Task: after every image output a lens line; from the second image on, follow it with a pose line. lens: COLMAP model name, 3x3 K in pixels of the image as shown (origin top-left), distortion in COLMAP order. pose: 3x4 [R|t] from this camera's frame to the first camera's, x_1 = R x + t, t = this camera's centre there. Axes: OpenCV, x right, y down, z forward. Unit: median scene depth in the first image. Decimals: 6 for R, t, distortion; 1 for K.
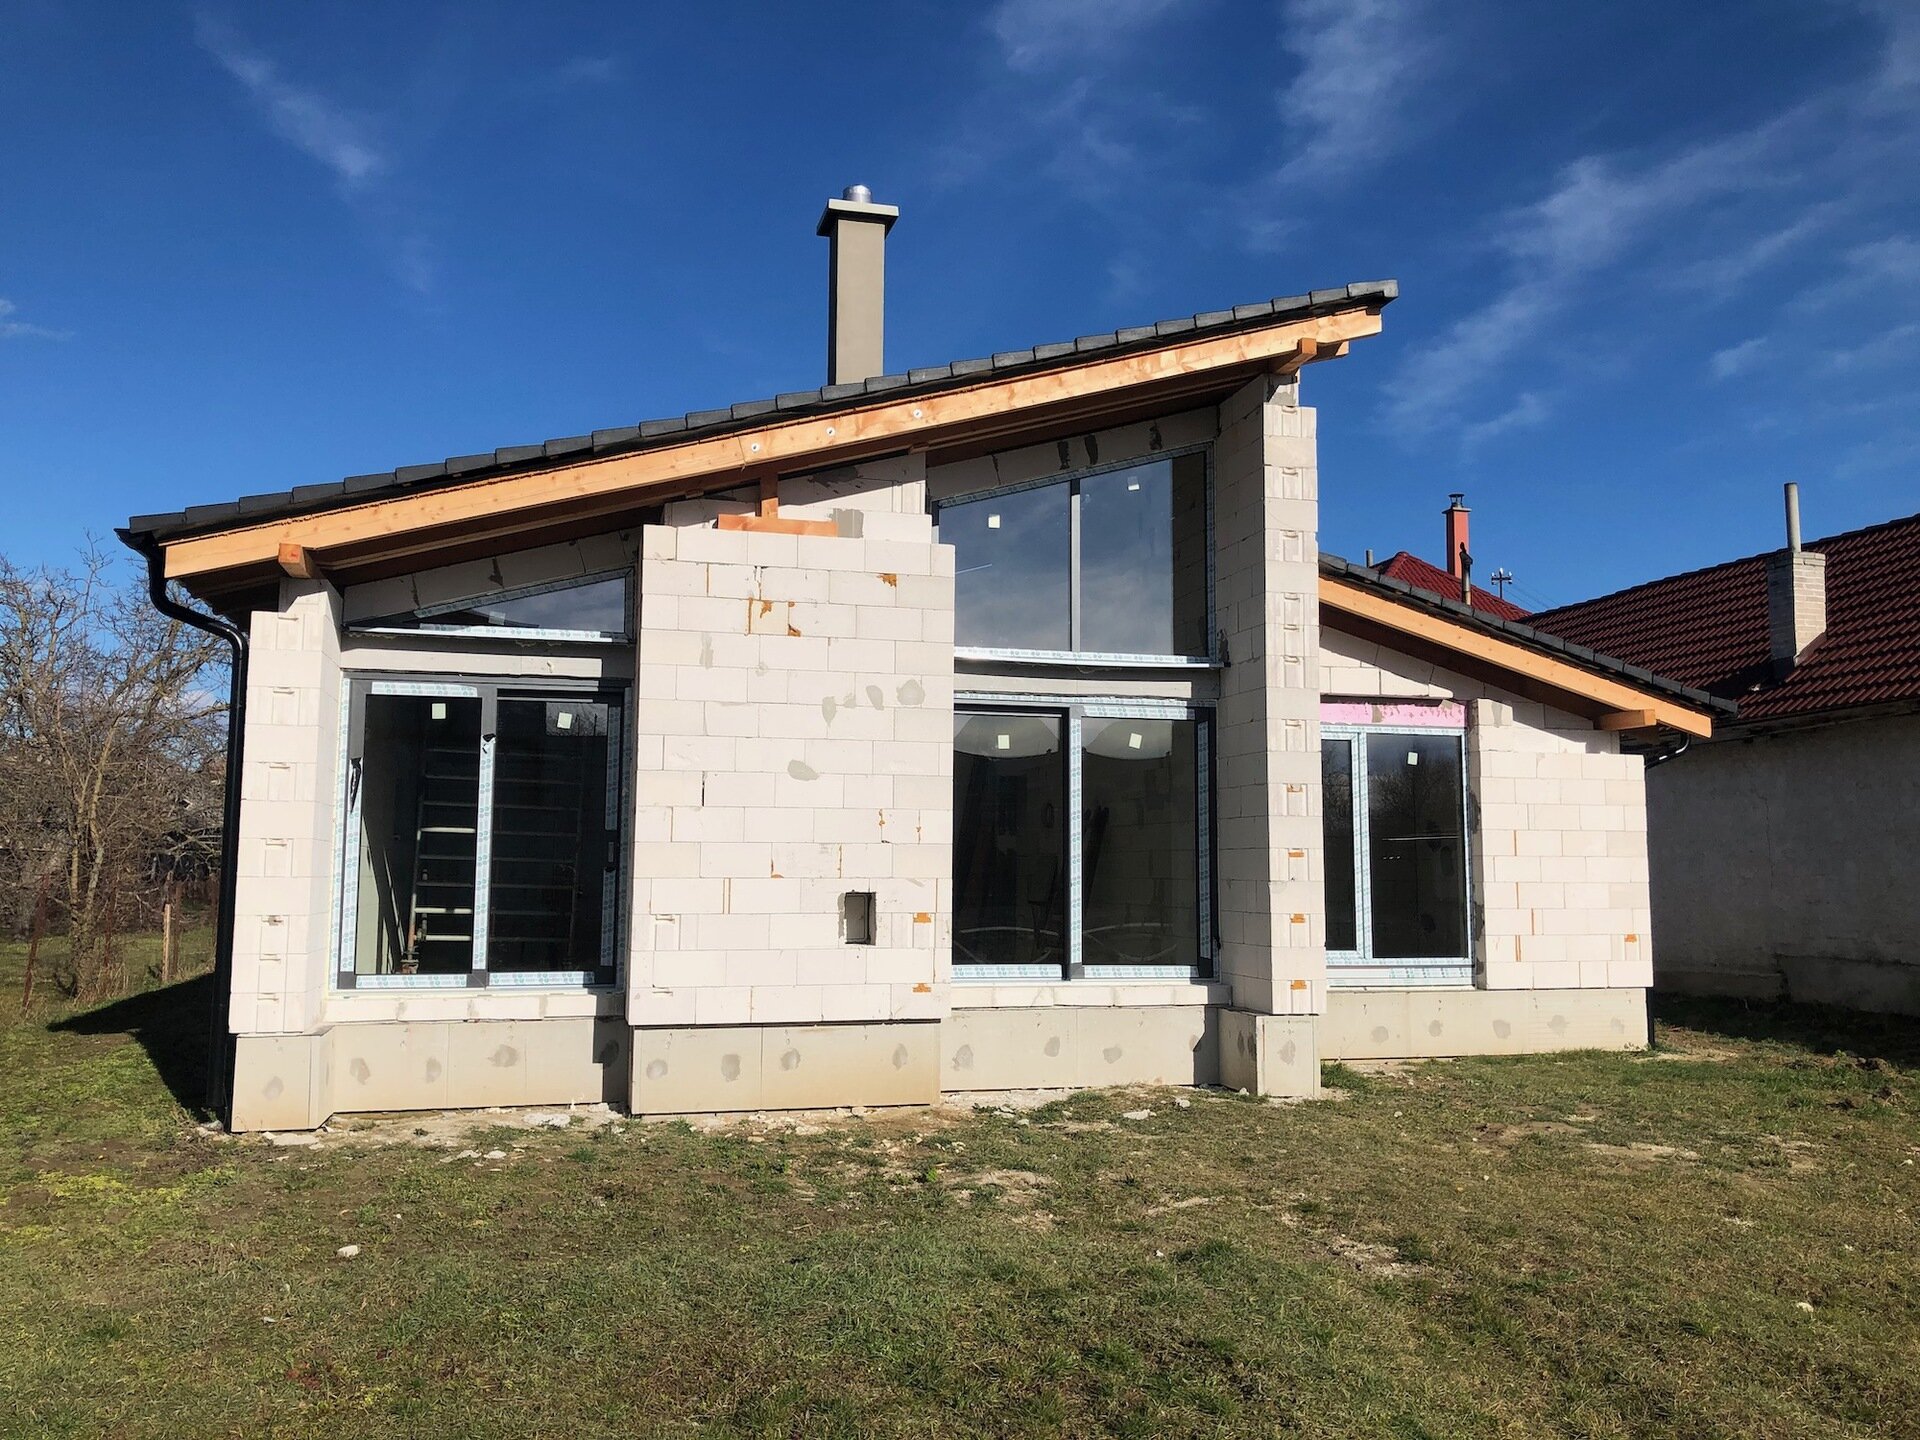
lens RADIAL K [[1570.8, 0, 954.2], [0, 1570.8, 713.8], [0, 0, 1]] dist [0.156079, -0.393493]
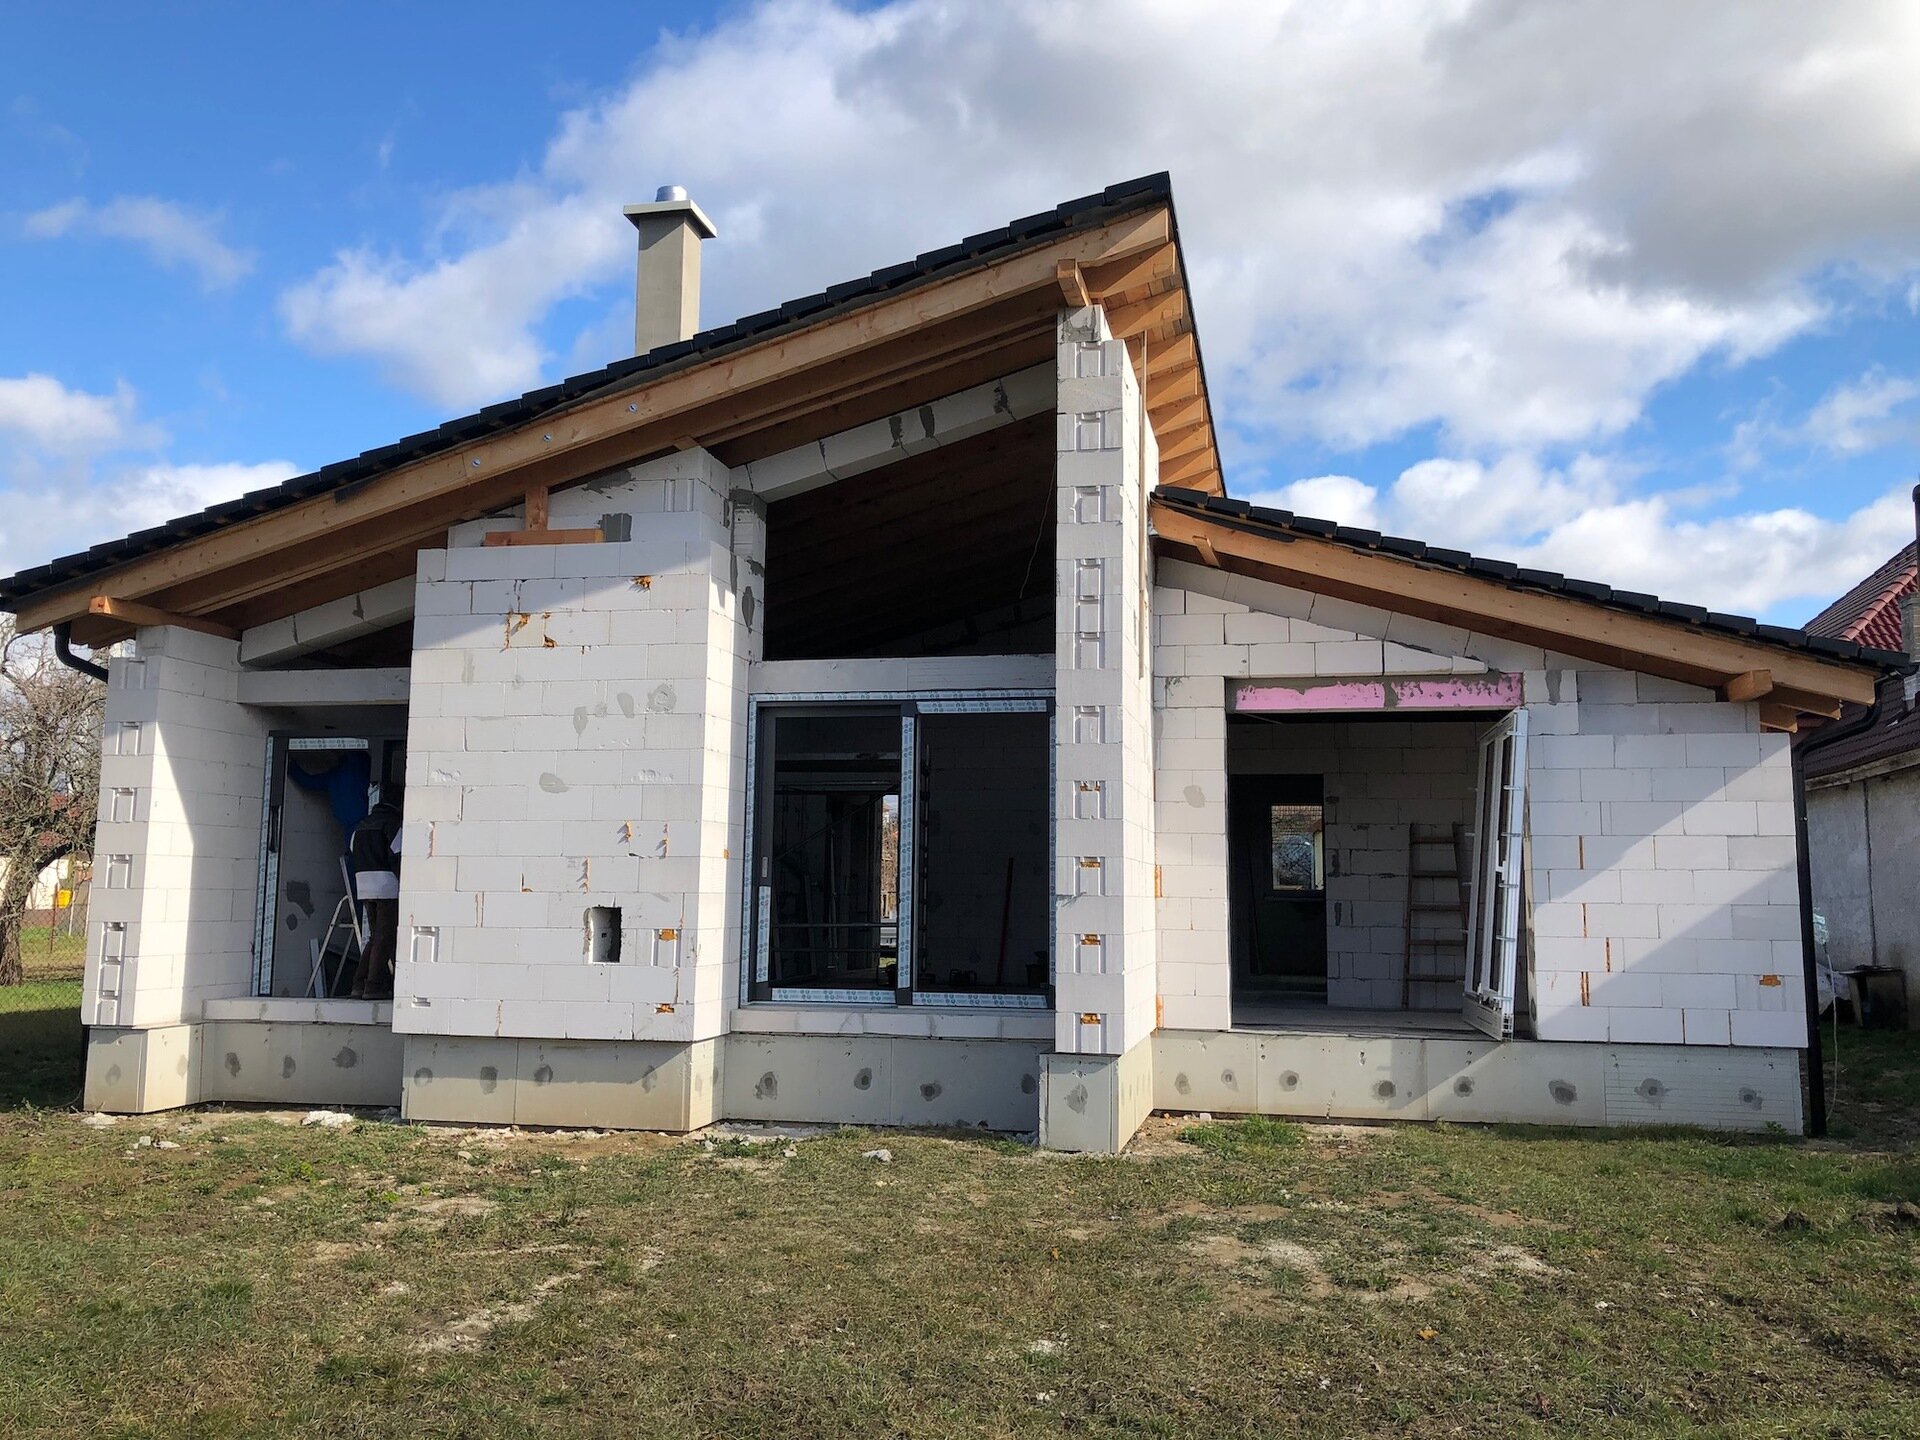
lens RADIAL K [[1583.0, 0, 946.0], [0, 1583.0, 704.9], [0, 0, 1]] dist [0.065582, -0.096665]
pose [[0.892815, -0.050849, -0.447544, 0.528787], [0.040008, 0.998633, -0.033650, 0.028427], [0.448643, 0.012138, 0.893629, 0.204268]]
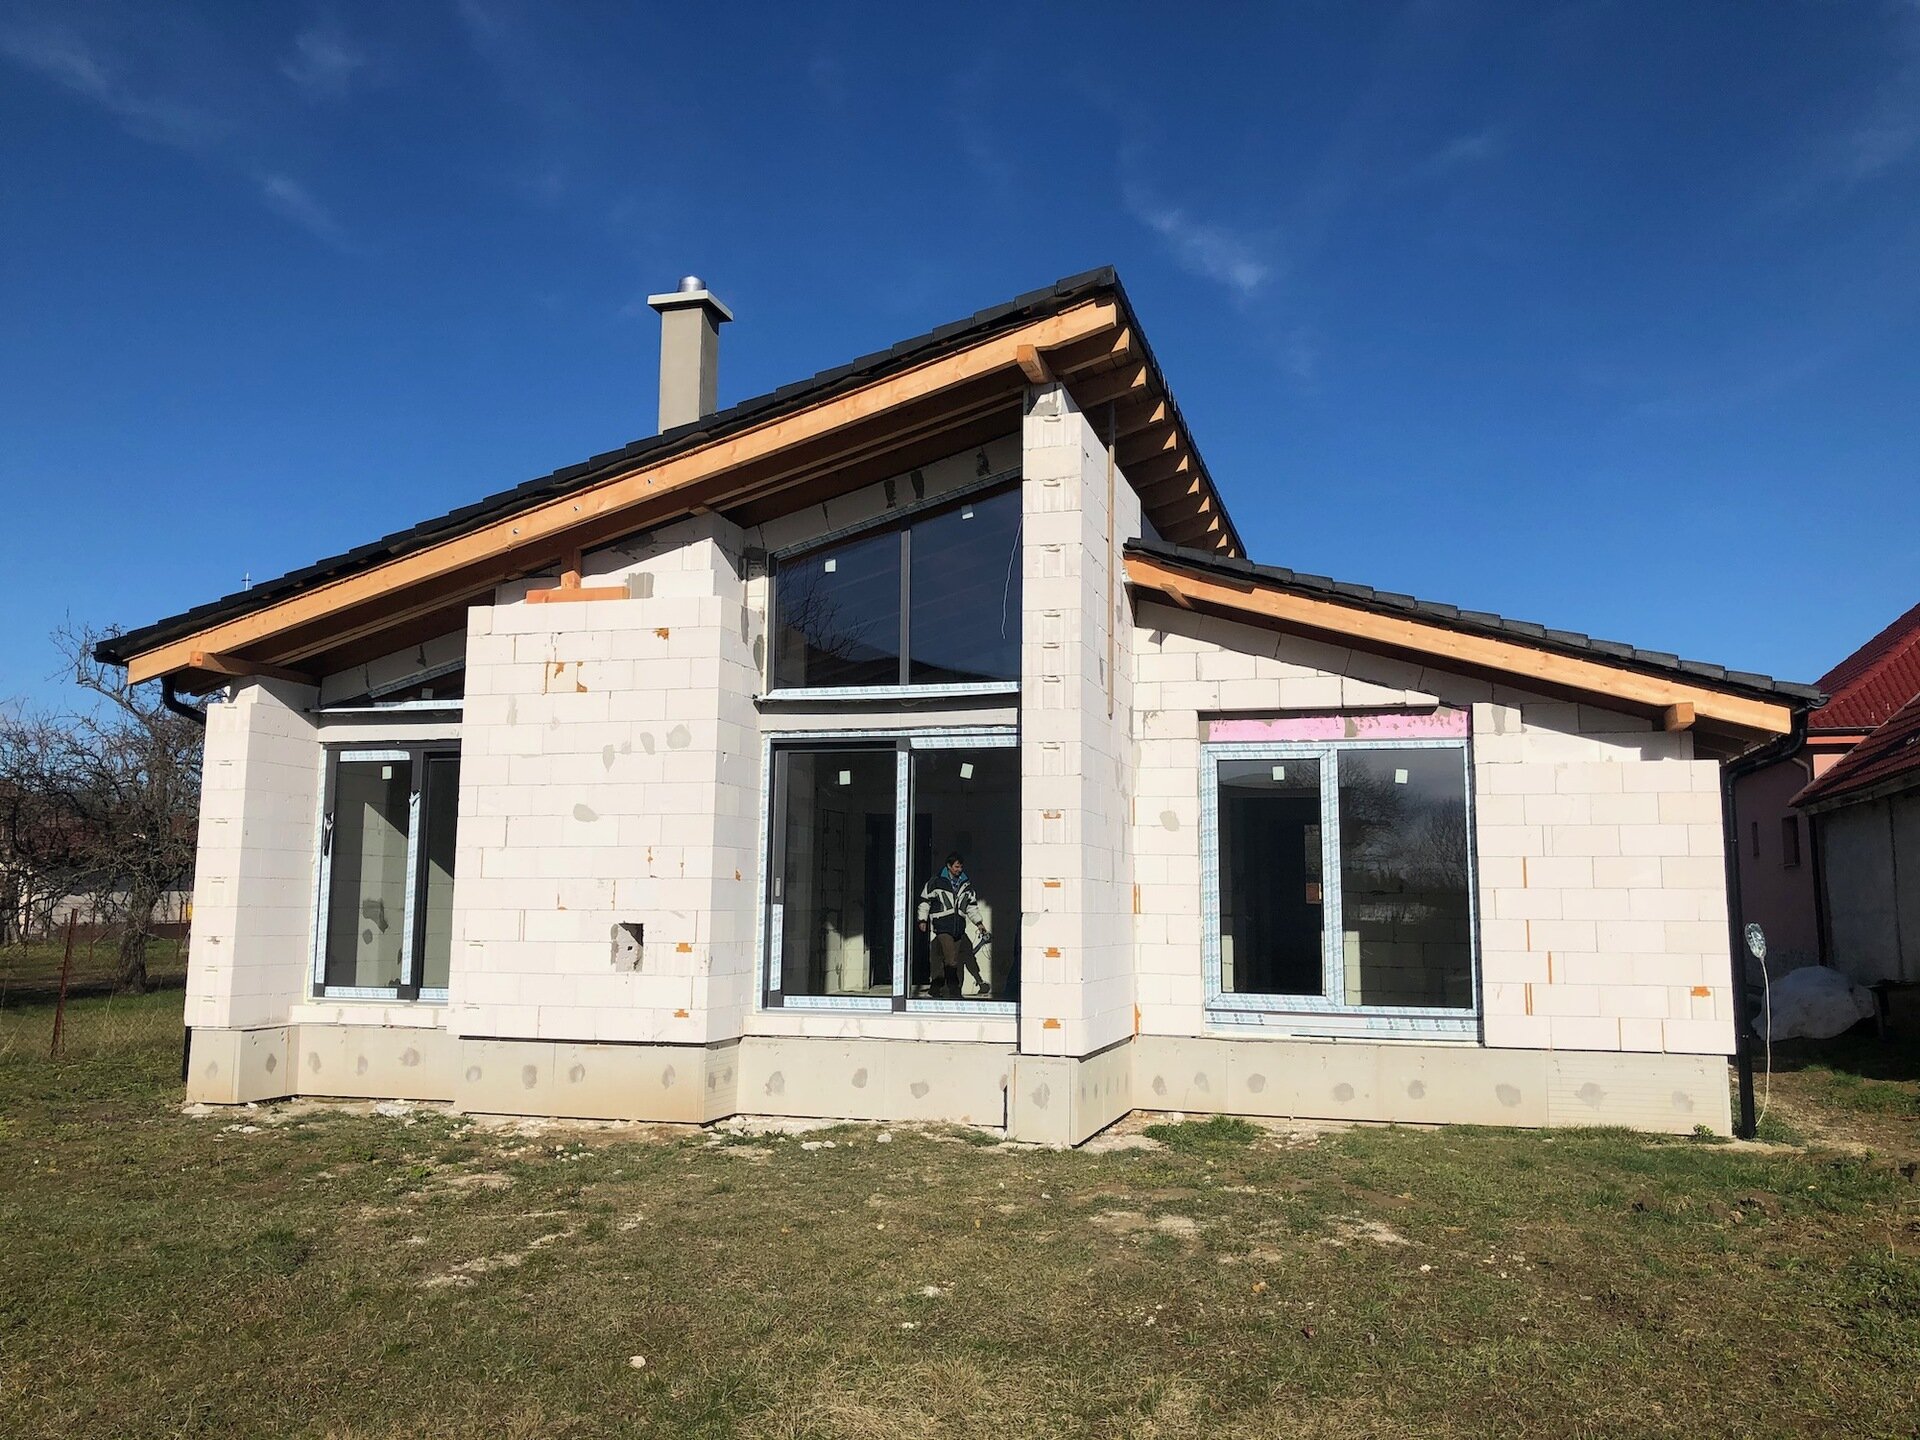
lens RADIAL K [[1583.0, 0, 946.0], [0, 1583.0, 704.9], [0, 0, 1]] dist [0.065582, -0.096665]
pose [[0.858795, -0.063529, -0.508366, 0.646471], [0.046771, 0.997860, -0.045688, 0.021444], [0.510181, 0.015460, 0.859928, 0.152014]]
